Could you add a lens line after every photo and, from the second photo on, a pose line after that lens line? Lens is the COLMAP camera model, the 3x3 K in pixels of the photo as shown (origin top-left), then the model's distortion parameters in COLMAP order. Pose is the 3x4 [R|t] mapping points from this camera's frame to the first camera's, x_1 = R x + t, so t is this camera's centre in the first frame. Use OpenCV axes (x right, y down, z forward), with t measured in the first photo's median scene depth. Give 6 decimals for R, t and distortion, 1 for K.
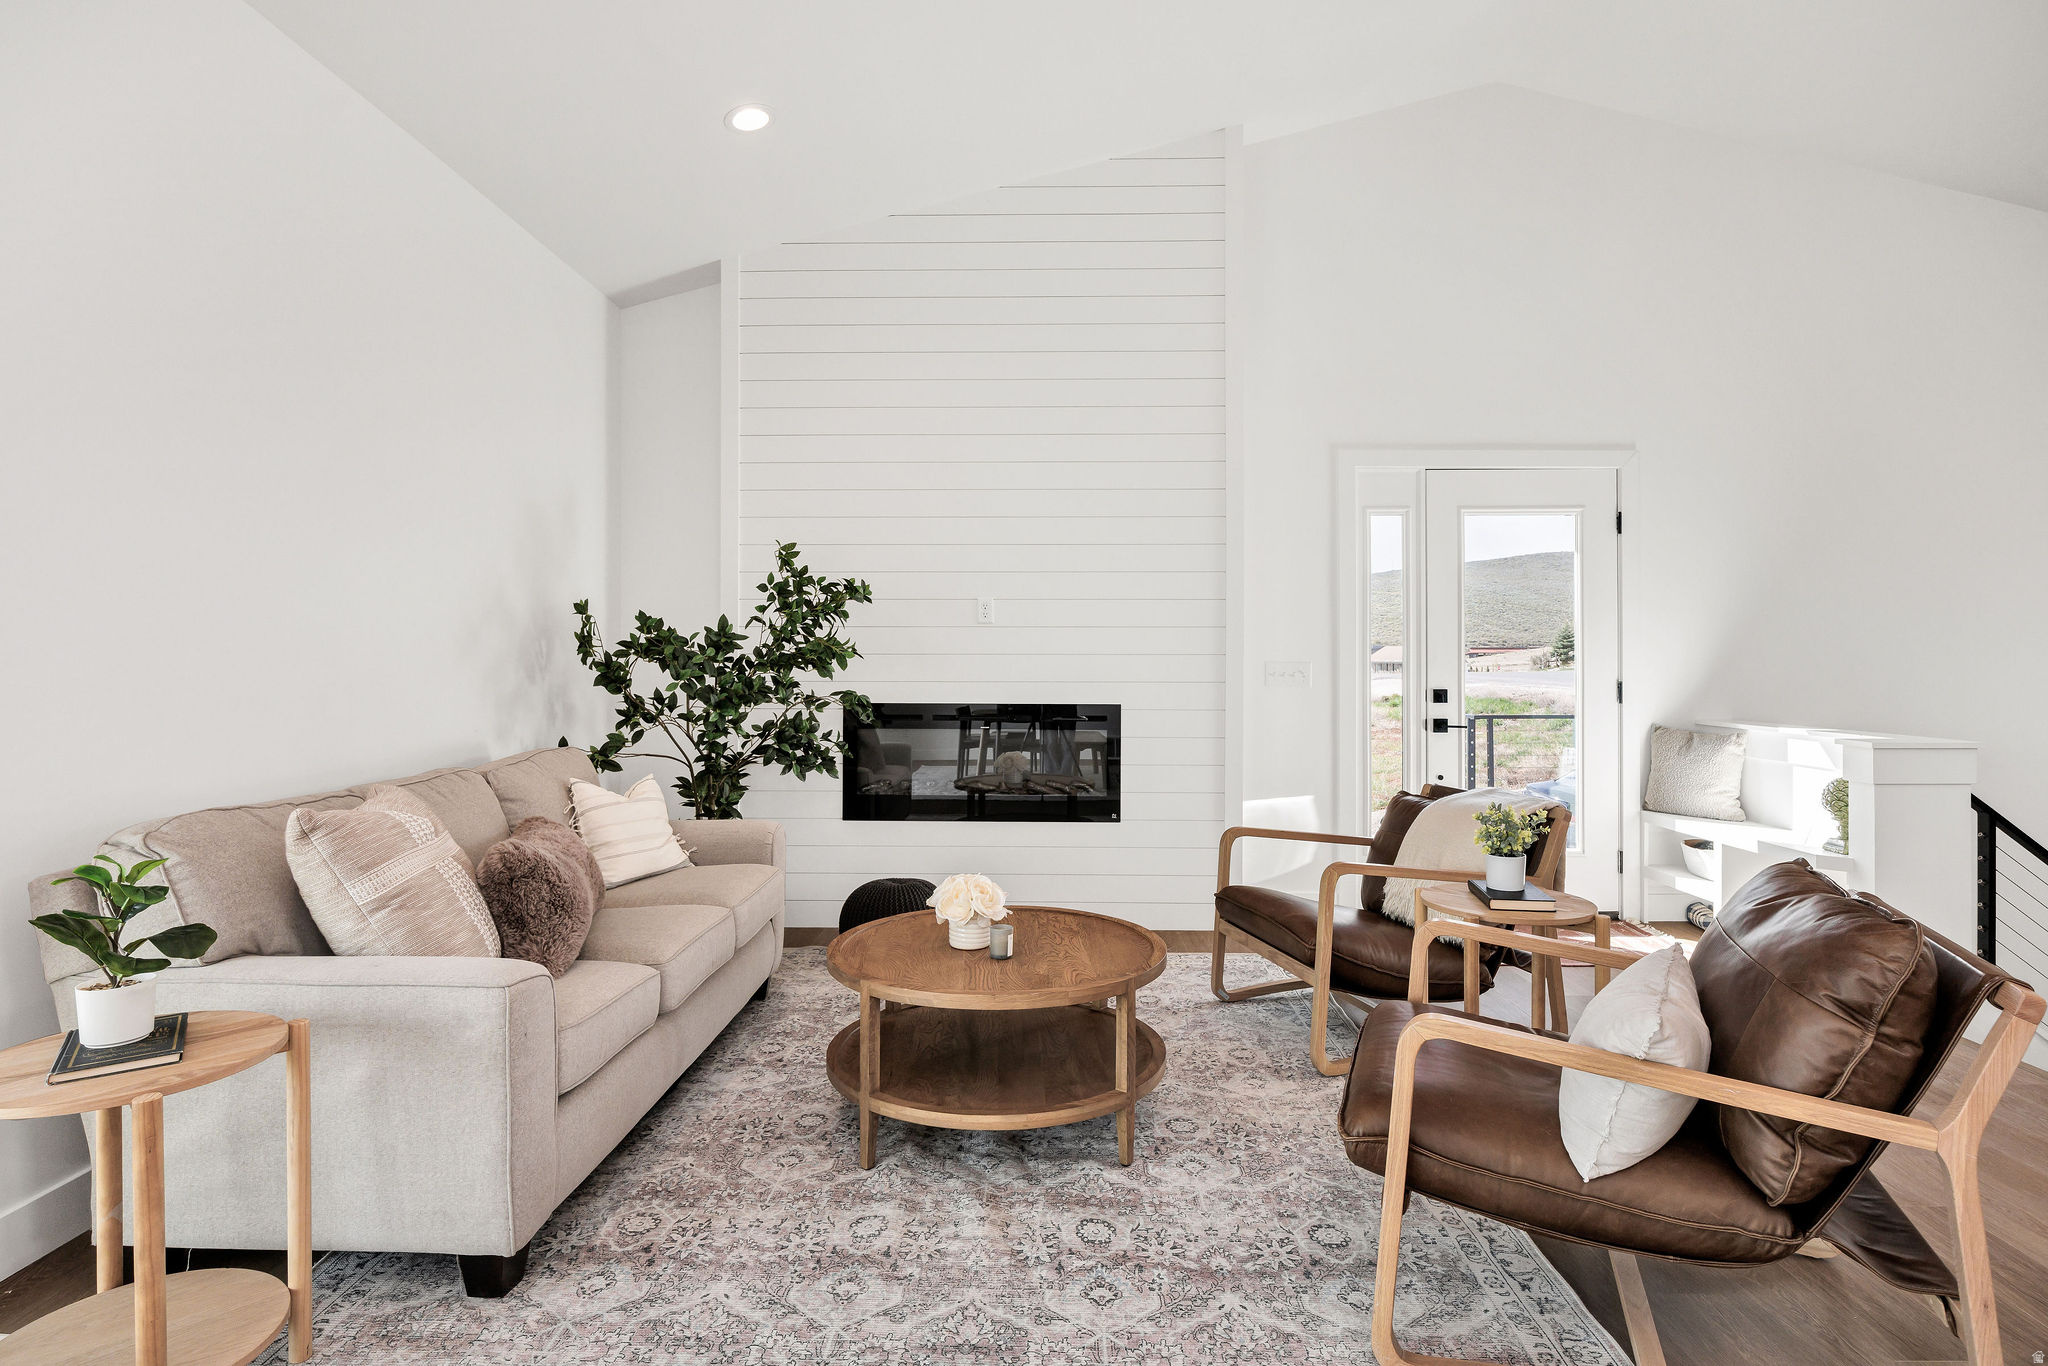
lens RADIAL K [[1058.2, 0, 1039.0], [0, 1058.2, 659.8], [0, 0, 1]] dist [-0.003402, 0.000521]
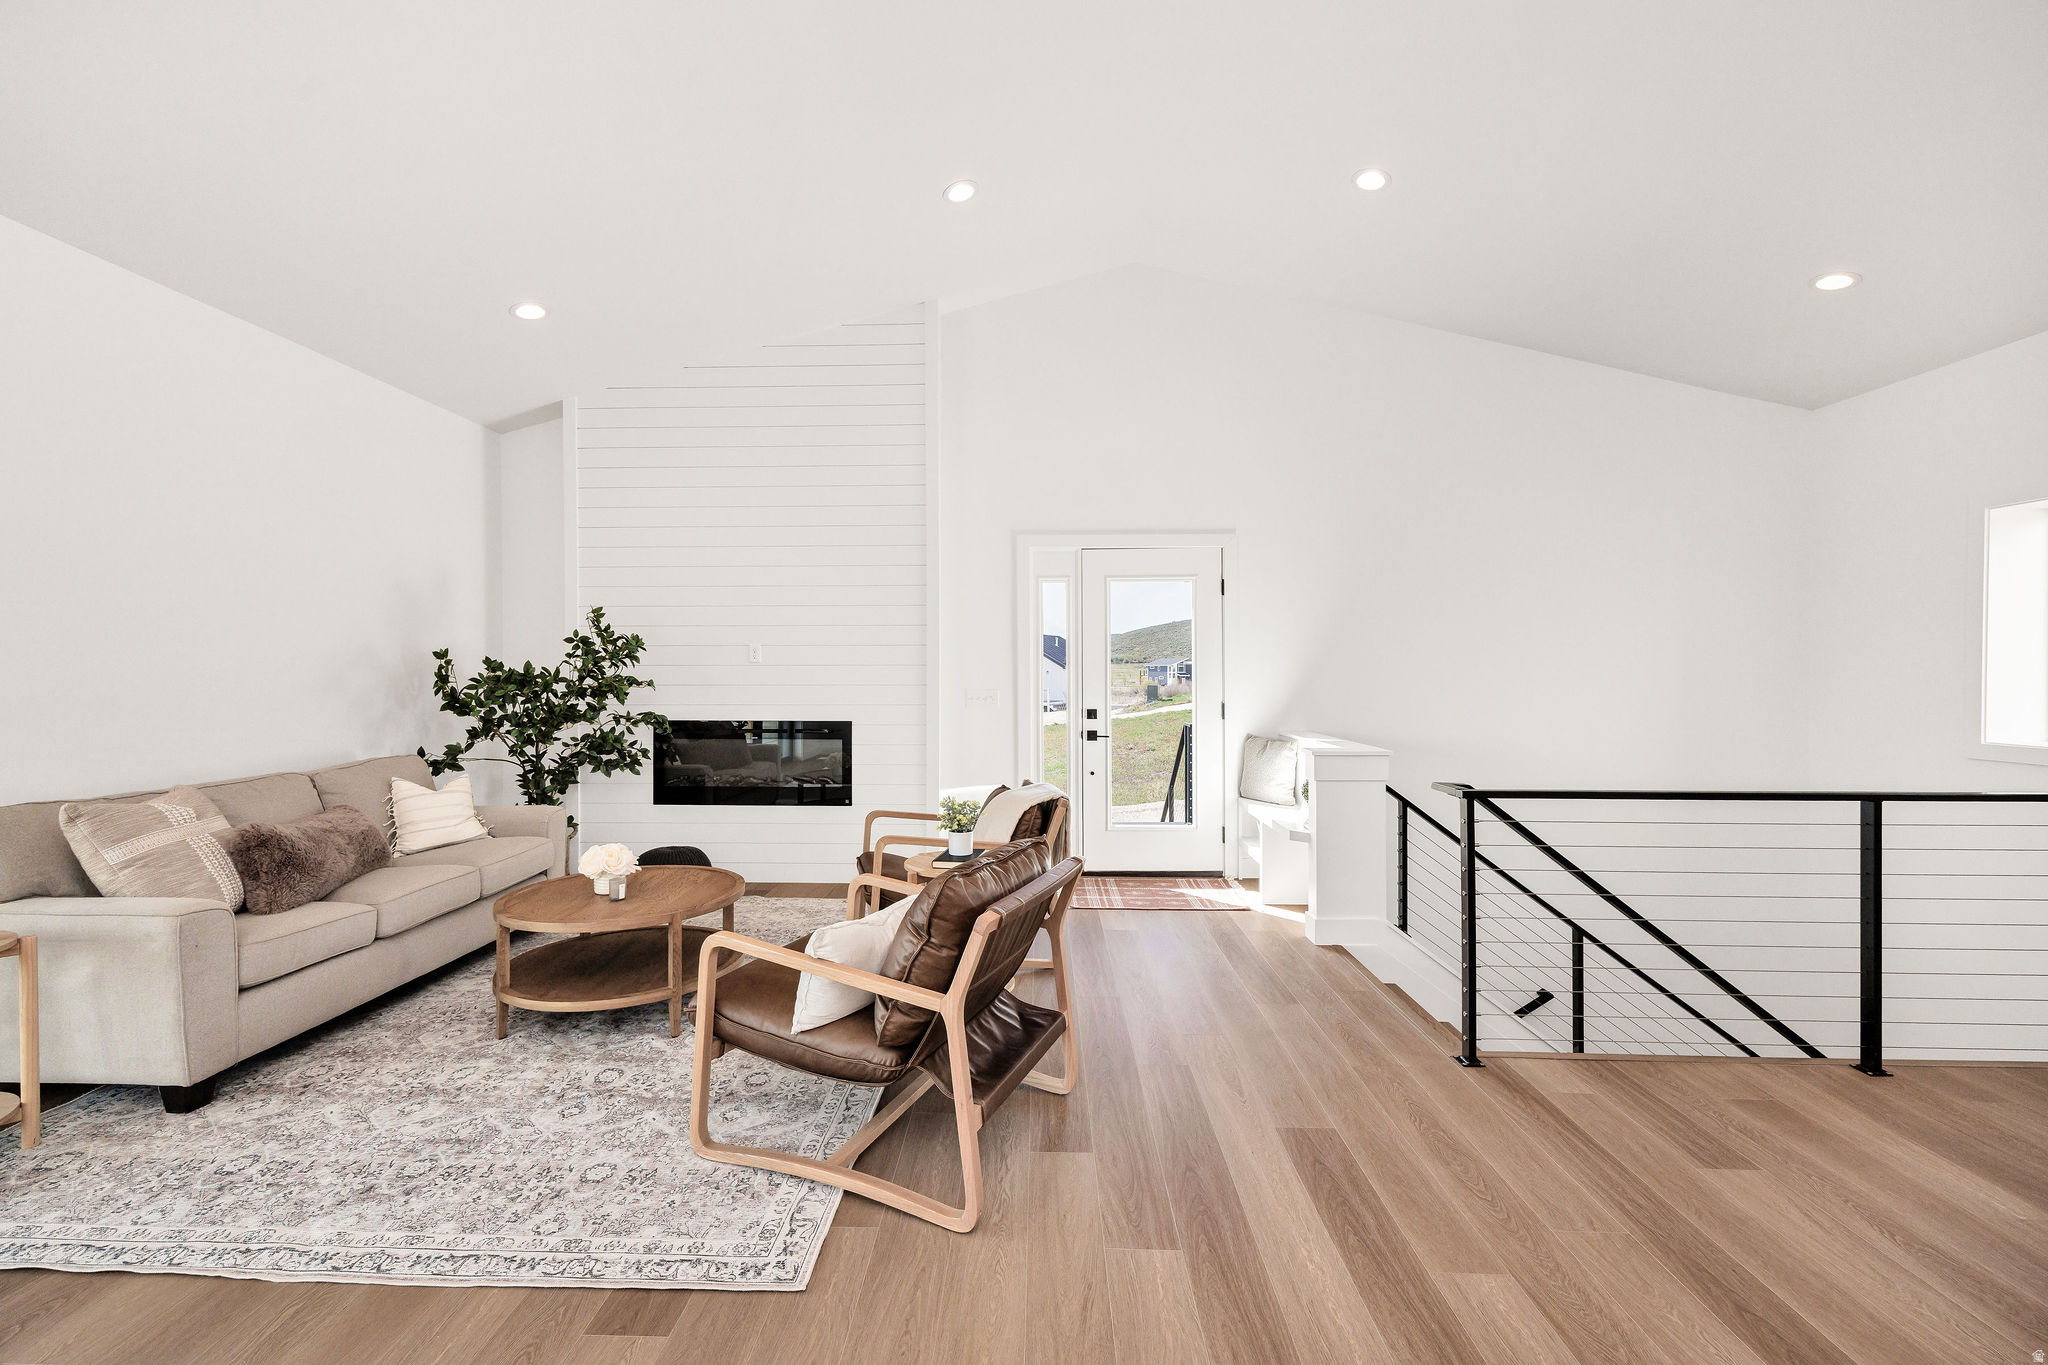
lens RADIAL K [[842.6, 0, 1024.0], [0, 842.6, 682.5], [0, 0, 1]] dist [0.001670, 0.000977]
pose [[0.999933, -0.002408, -0.011346, 0.367420], [0.002547, 0.999922, 0.012262, -0.024844], [0.011316, -0.012290, 0.999860, -0.116632]]
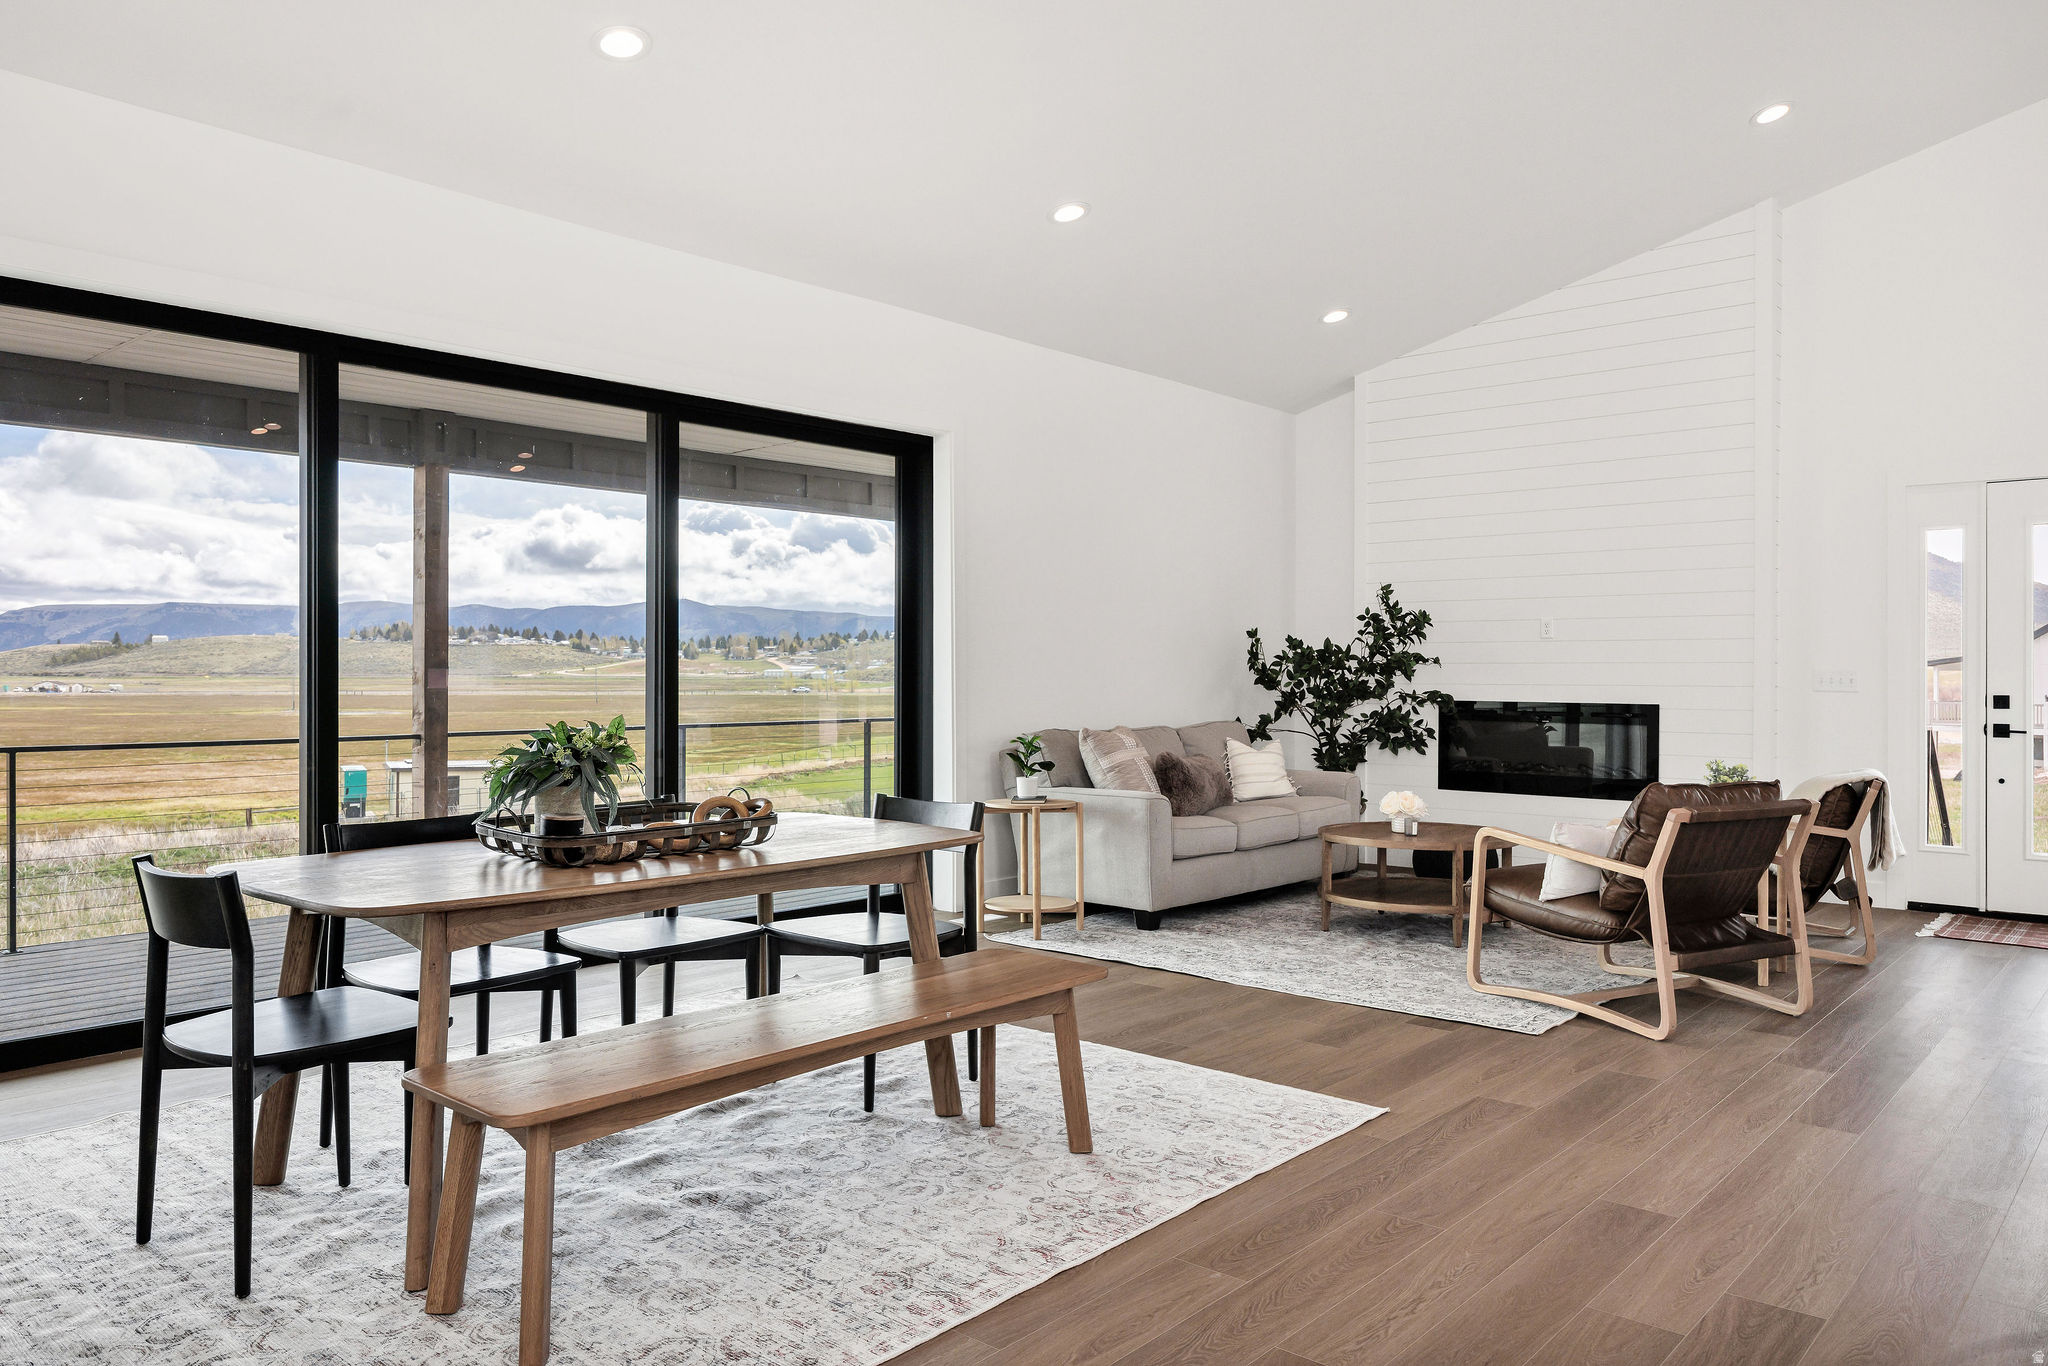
lens RADIAL K [[1432.5, 0, 1024.0], [0, 1432.5, 683.0], [0, 0, 1]] dist [0.003511, -0.002948]
pose [[0.763207, 0.004442, -0.646139, 0.670269], [-0.000400, 0.999979, 0.006402, 0.008867], [0.646154, -0.004627, 0.763193, -0.811178]]
